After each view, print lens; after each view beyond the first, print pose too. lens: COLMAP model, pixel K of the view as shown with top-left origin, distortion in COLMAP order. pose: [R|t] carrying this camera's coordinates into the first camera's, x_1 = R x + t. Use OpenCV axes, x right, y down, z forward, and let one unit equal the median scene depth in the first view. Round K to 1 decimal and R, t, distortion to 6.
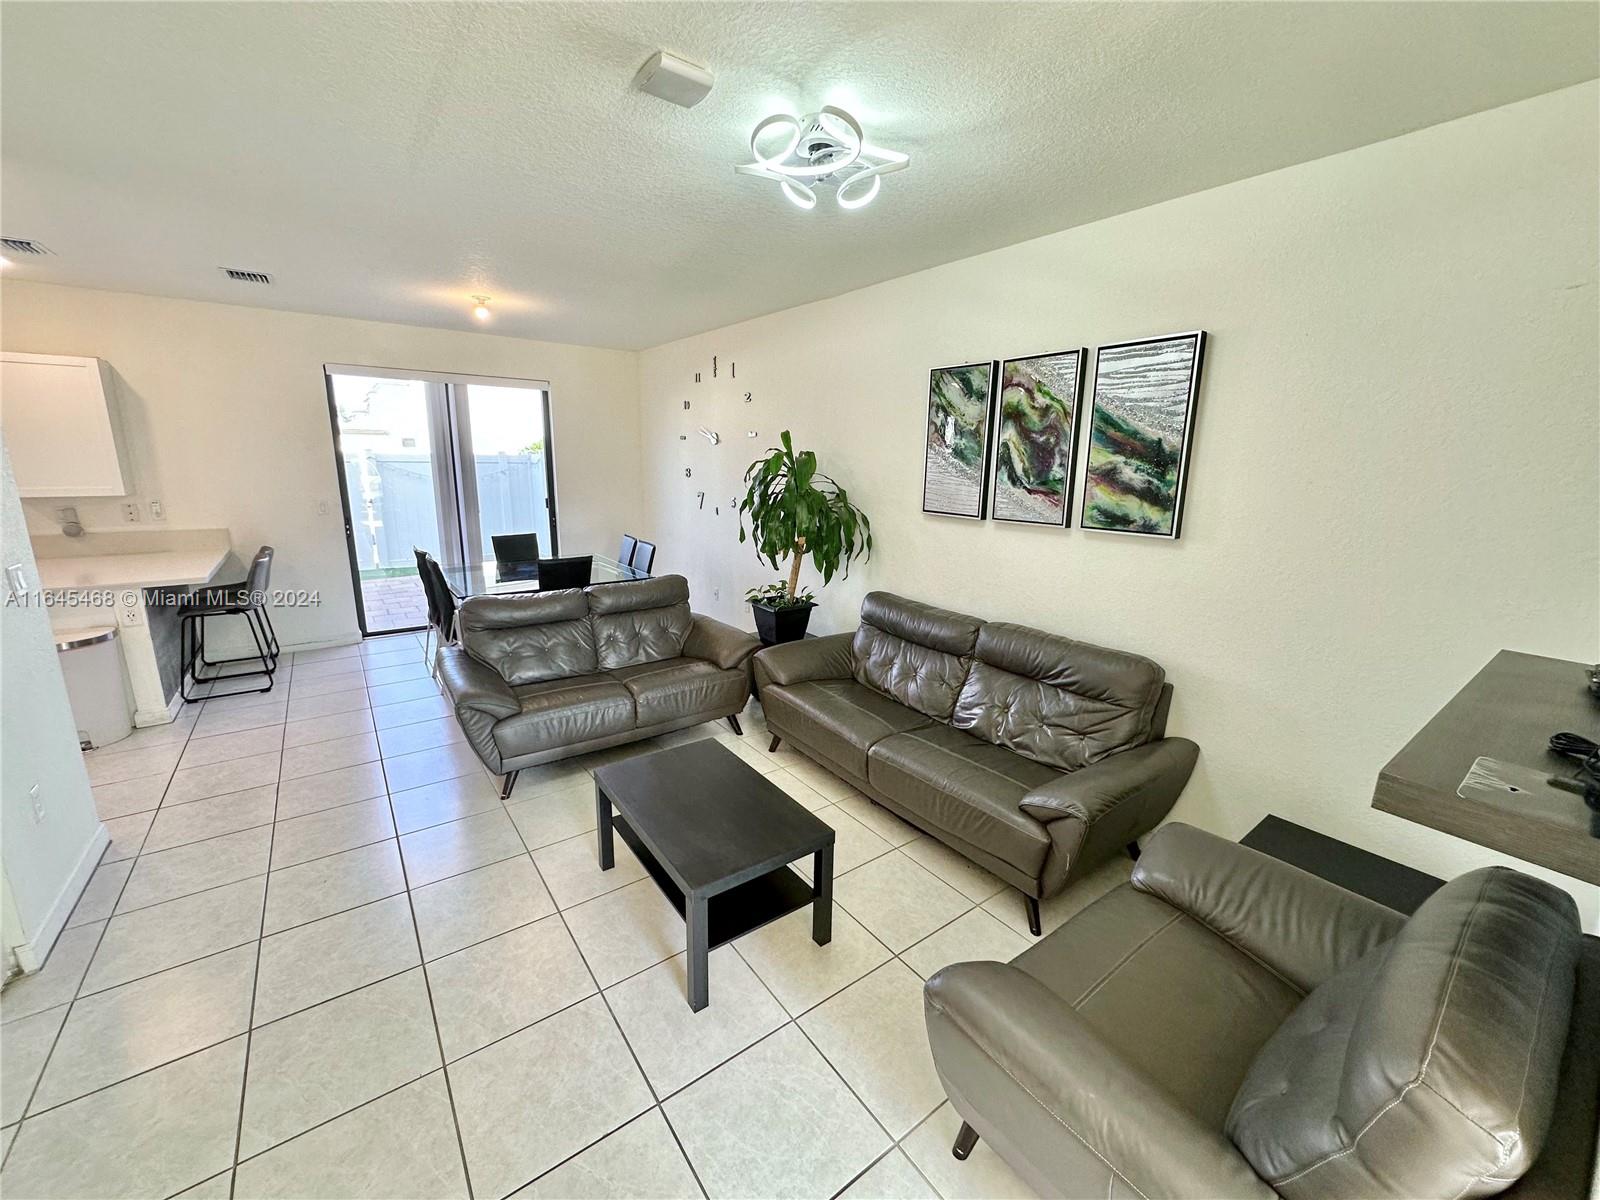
lens RADIAL K [[639.3, 0, 802.7], [0, 639.3, 597.9], [0, 0, 1]] dist [-0.002306, 0.000206]
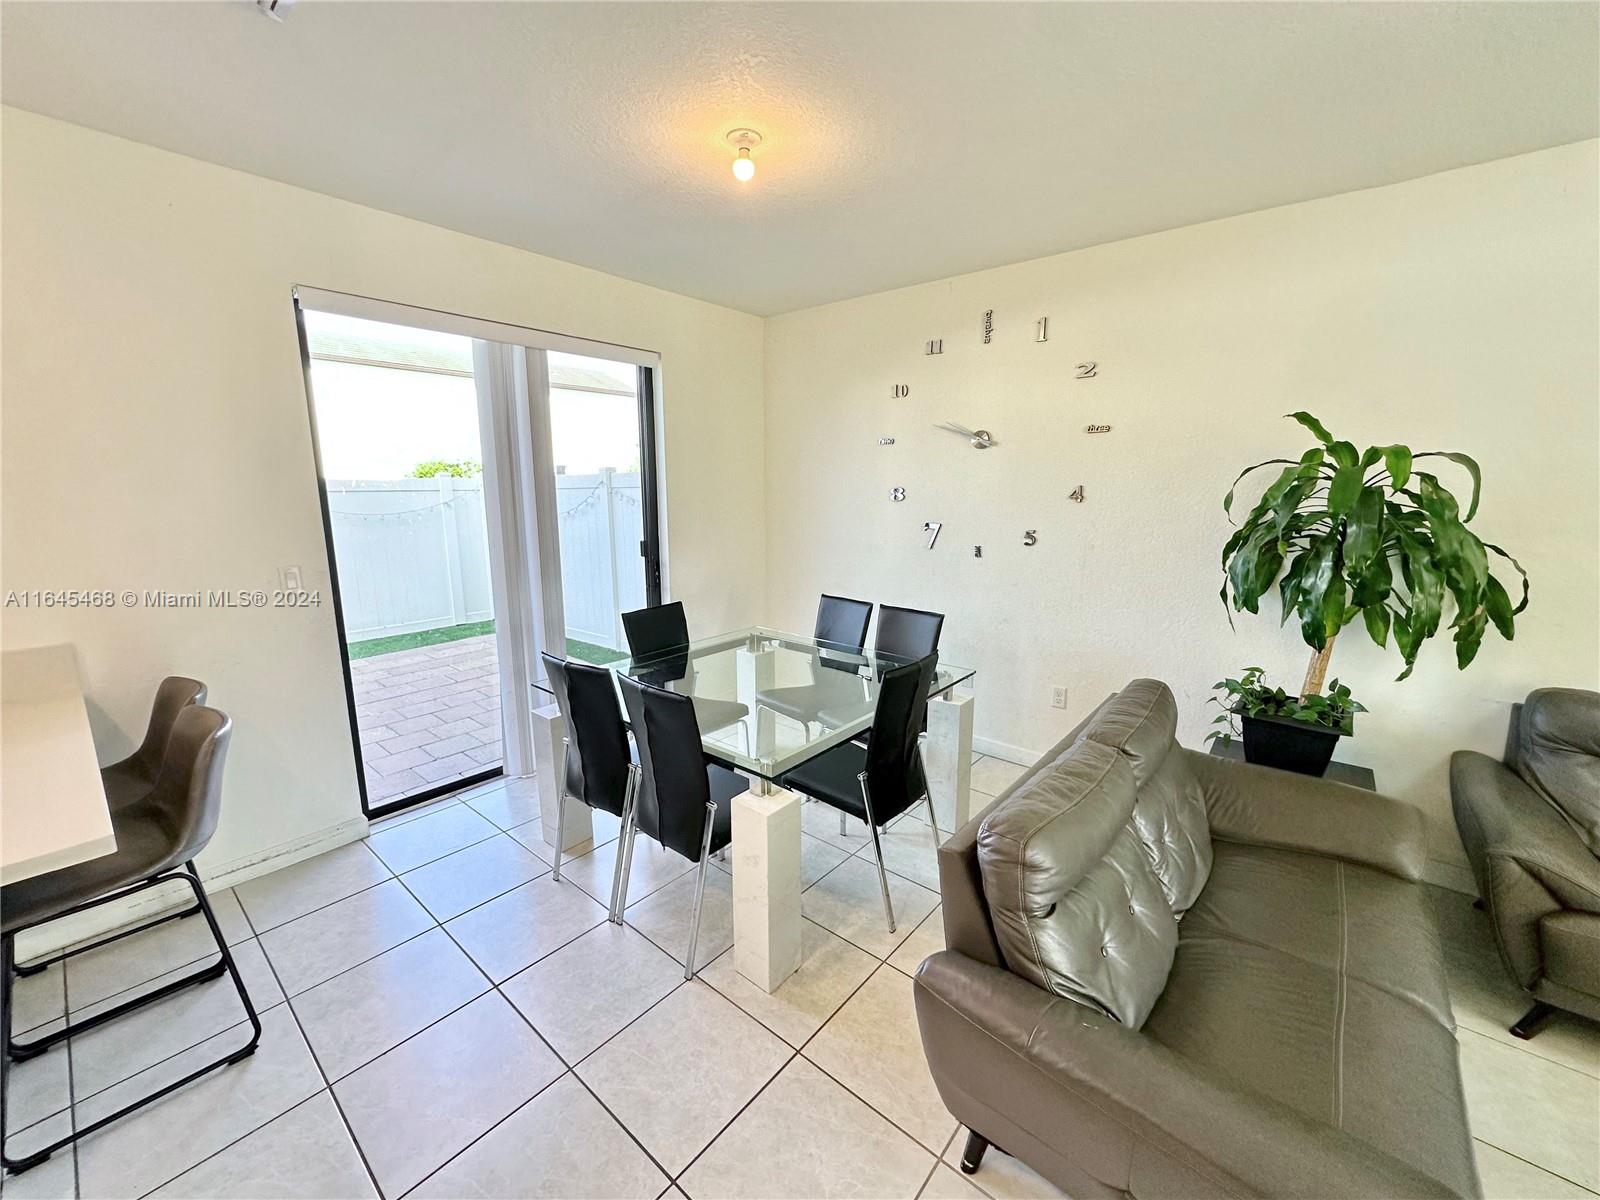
lens RADIAL K [[639.3, 0, 806.8], [0, 639.3, 599.3], [0, 0, 1]] dist [-0.002306, 0.000206]
pose [[0.972783, -0.058736, 0.224151, -0.564243], [0.067603, 0.997196, -0.032082, -0.098552], [-0.221639, 0.046362, 0.974026, 0.516430]]
